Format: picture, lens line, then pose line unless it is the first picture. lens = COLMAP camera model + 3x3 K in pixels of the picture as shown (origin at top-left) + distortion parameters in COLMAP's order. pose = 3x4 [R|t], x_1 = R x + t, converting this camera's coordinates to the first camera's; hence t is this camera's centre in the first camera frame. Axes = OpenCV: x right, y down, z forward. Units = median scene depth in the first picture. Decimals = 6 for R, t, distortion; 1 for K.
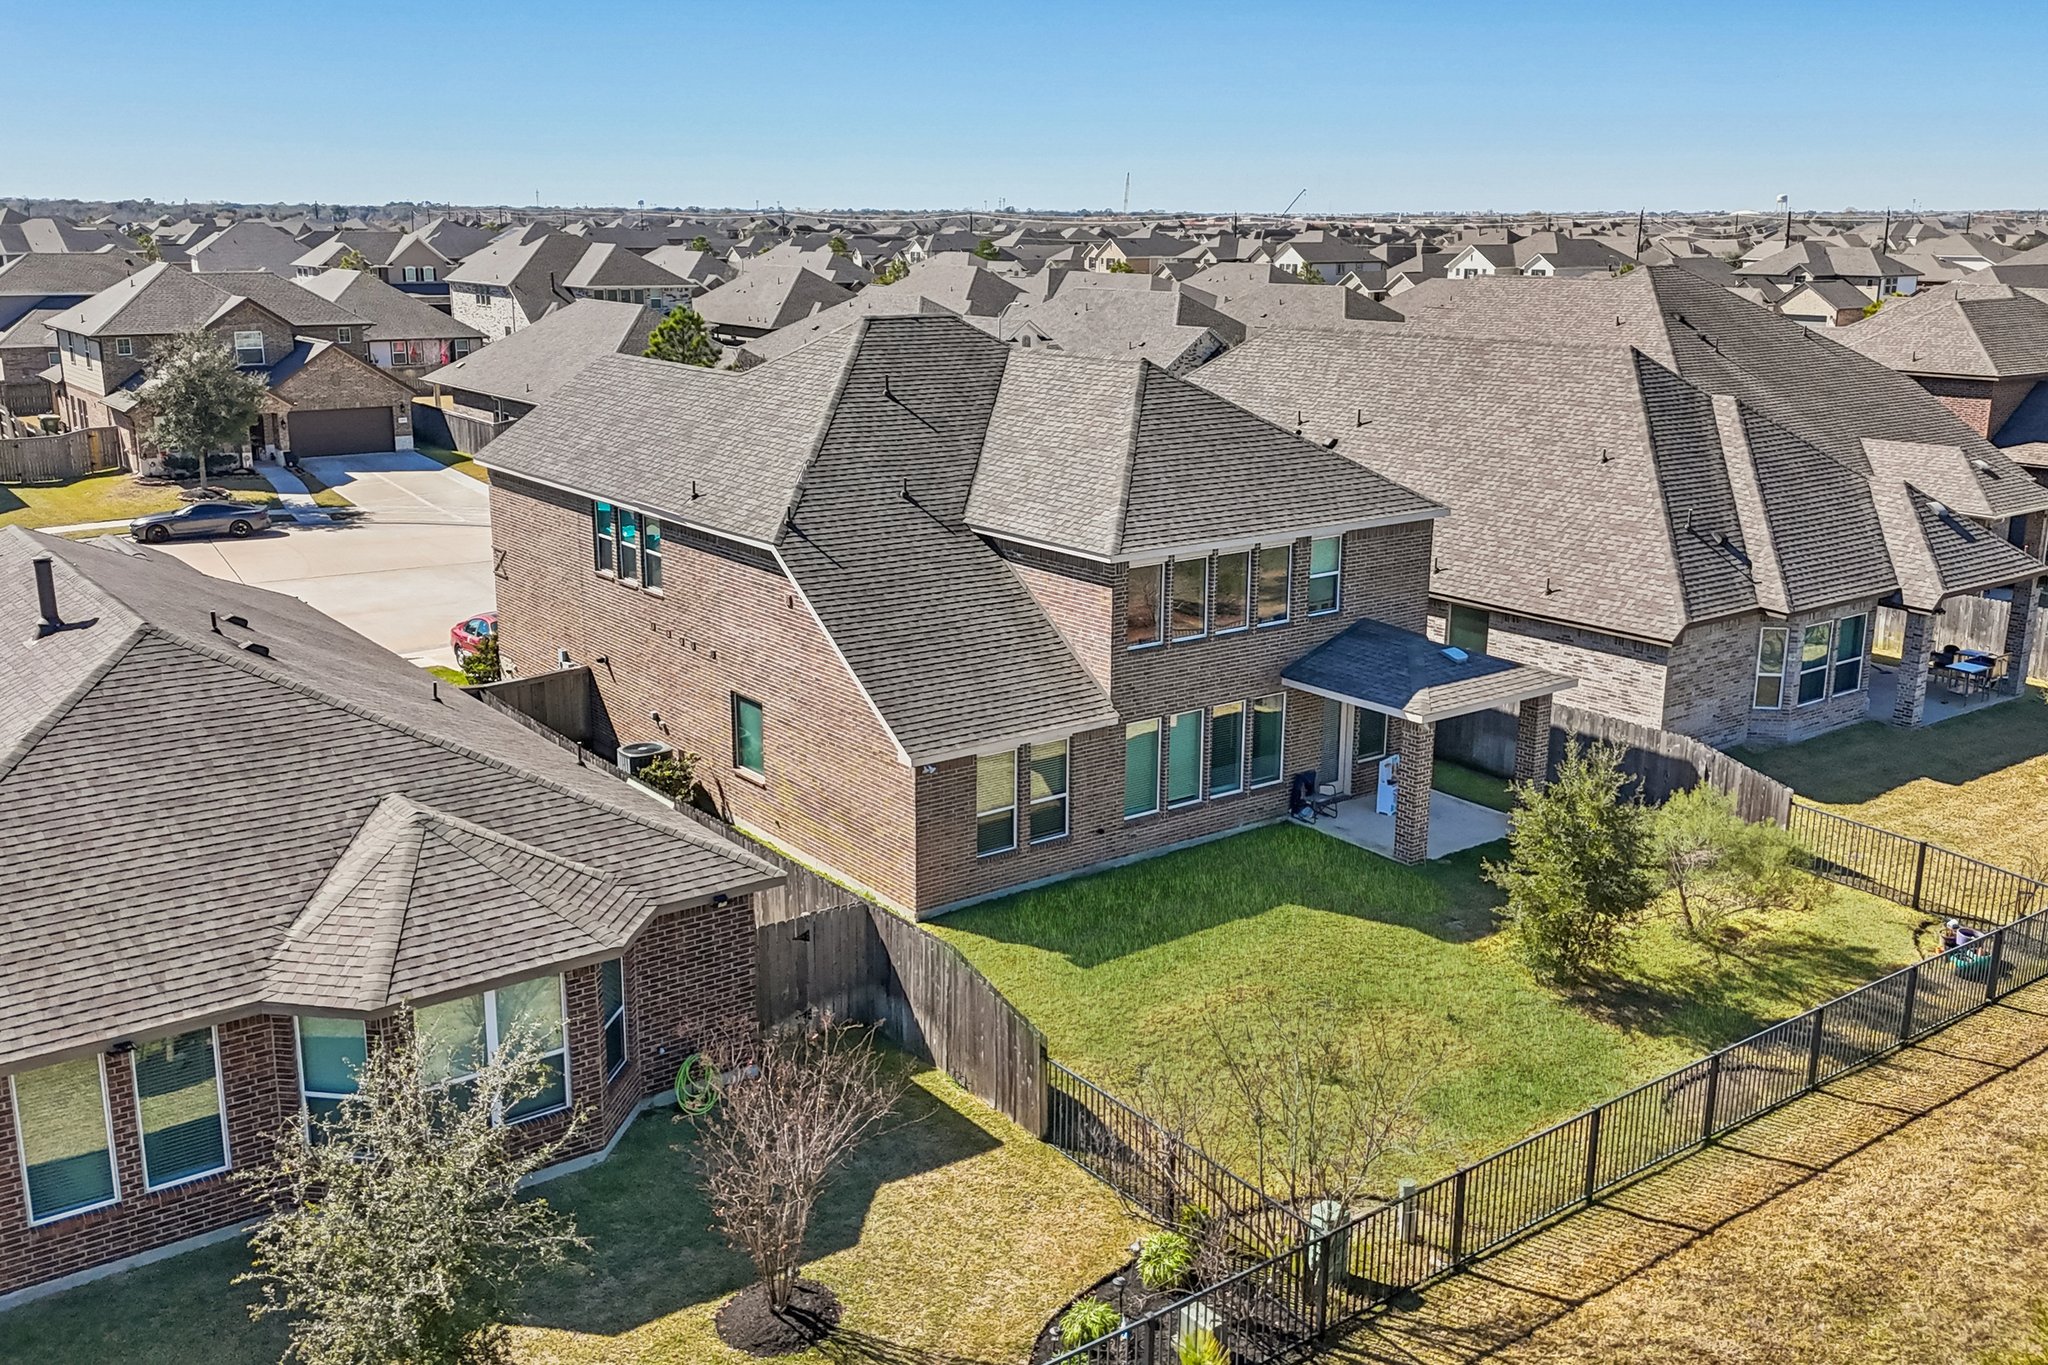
lens RADIAL K [[1792.6, 0, 1024.0], [0, 1792.6, 682.5], [0, 0, 1]] dist [0.121744, -0.200296]
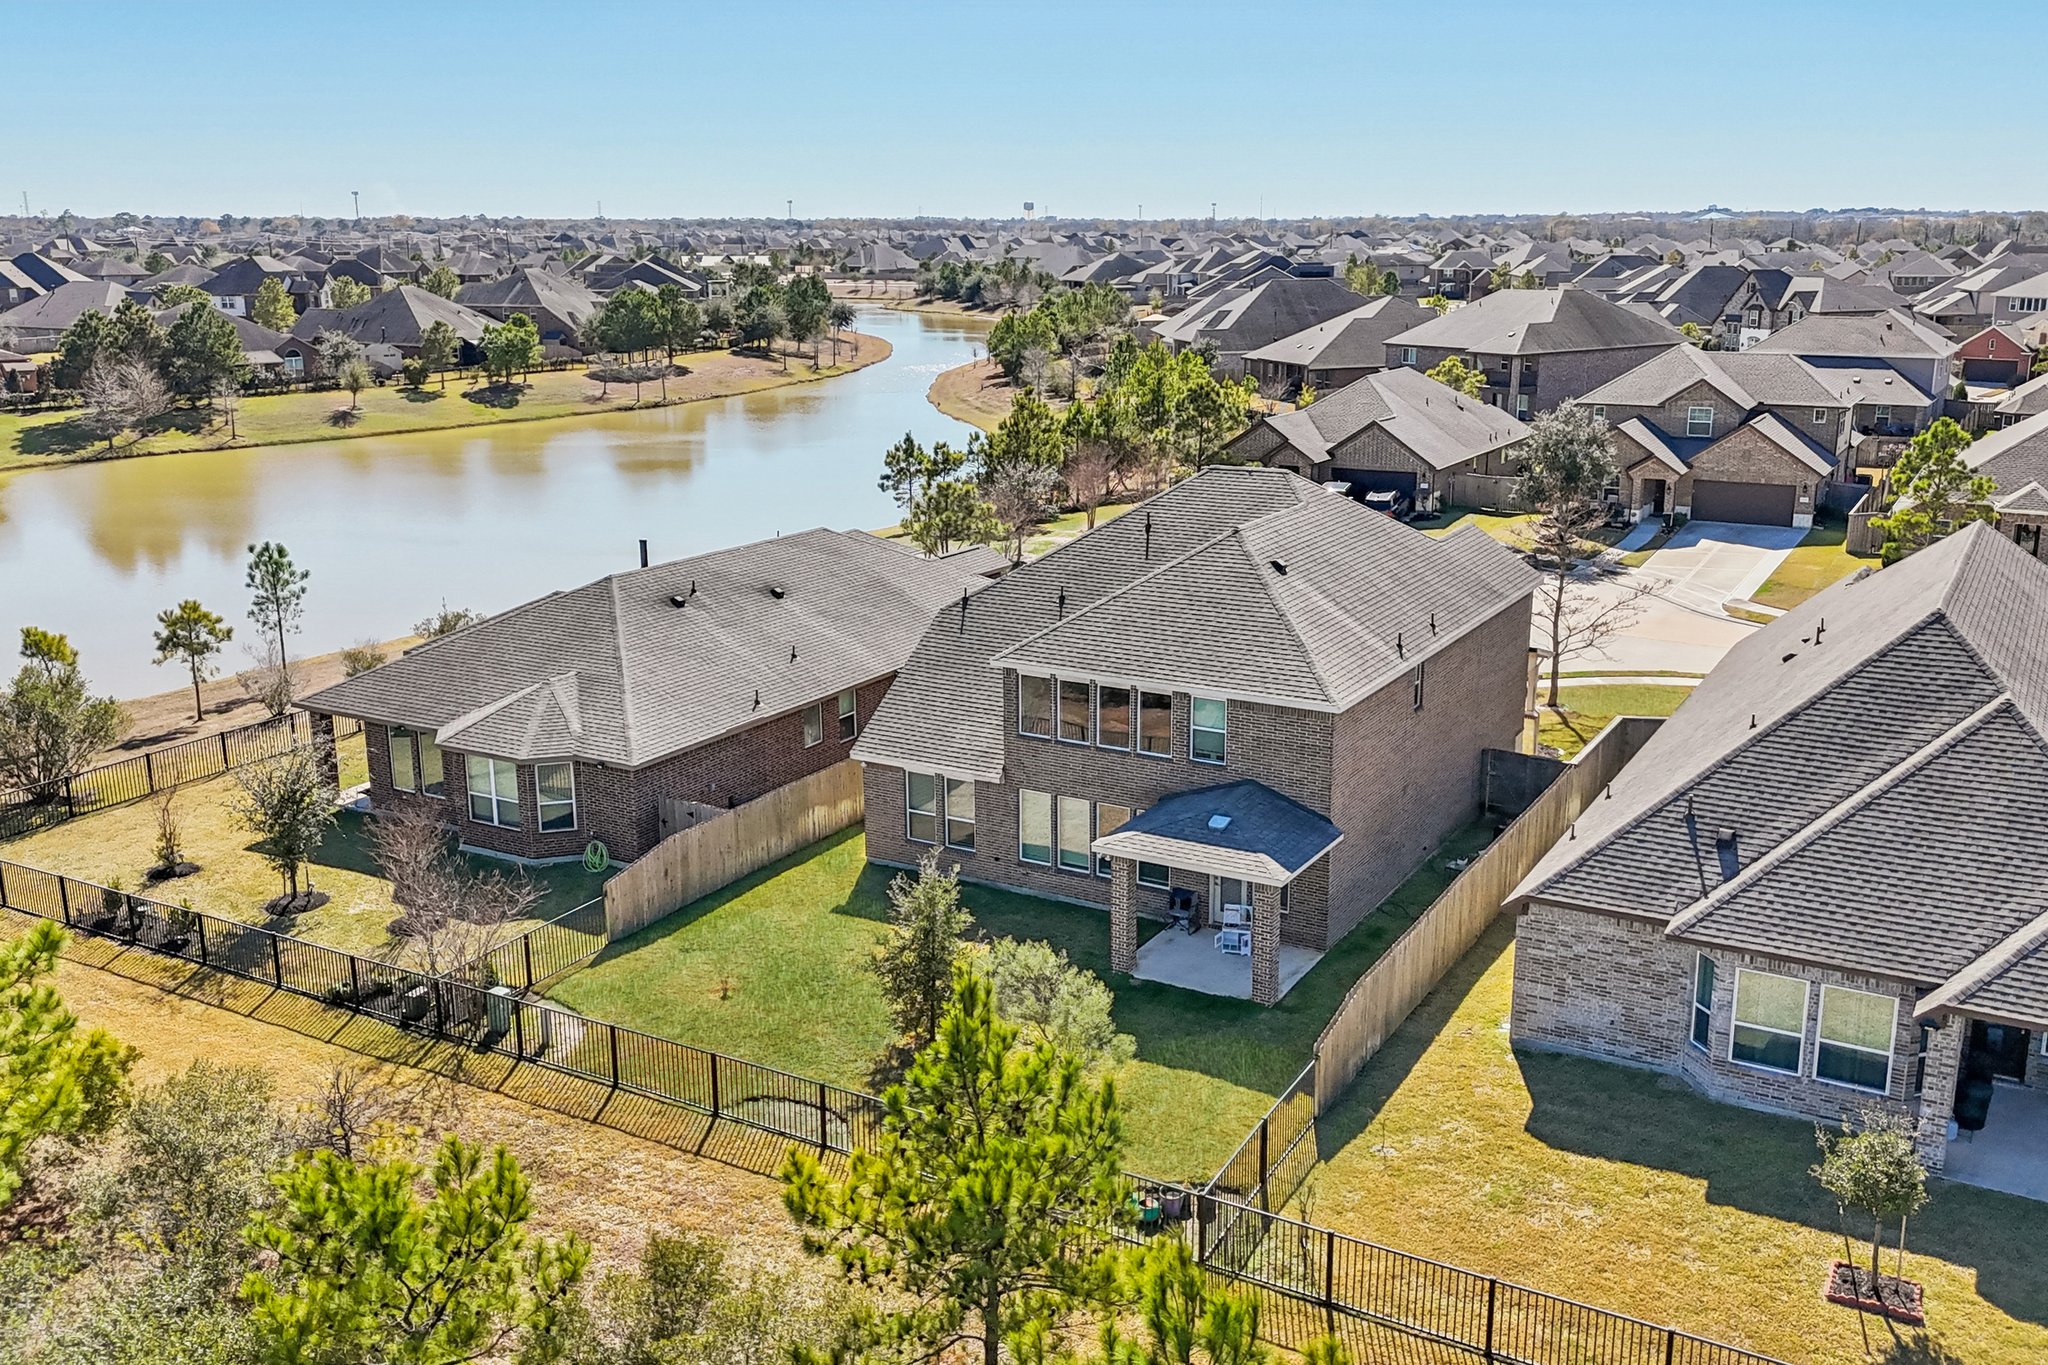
lens RADIAL K [[1792.6, 0, 1024.0], [0, 1792.6, 682.5], [0, 0, 1]] dist [0.121744, -0.200296]
pose [[0.394094, 0.222898, -0.891631, 1.247102], [-0.226570, 0.963766, 0.140789, -0.244895], [0.890705, 0.146533, 0.430316, 0.424455]]
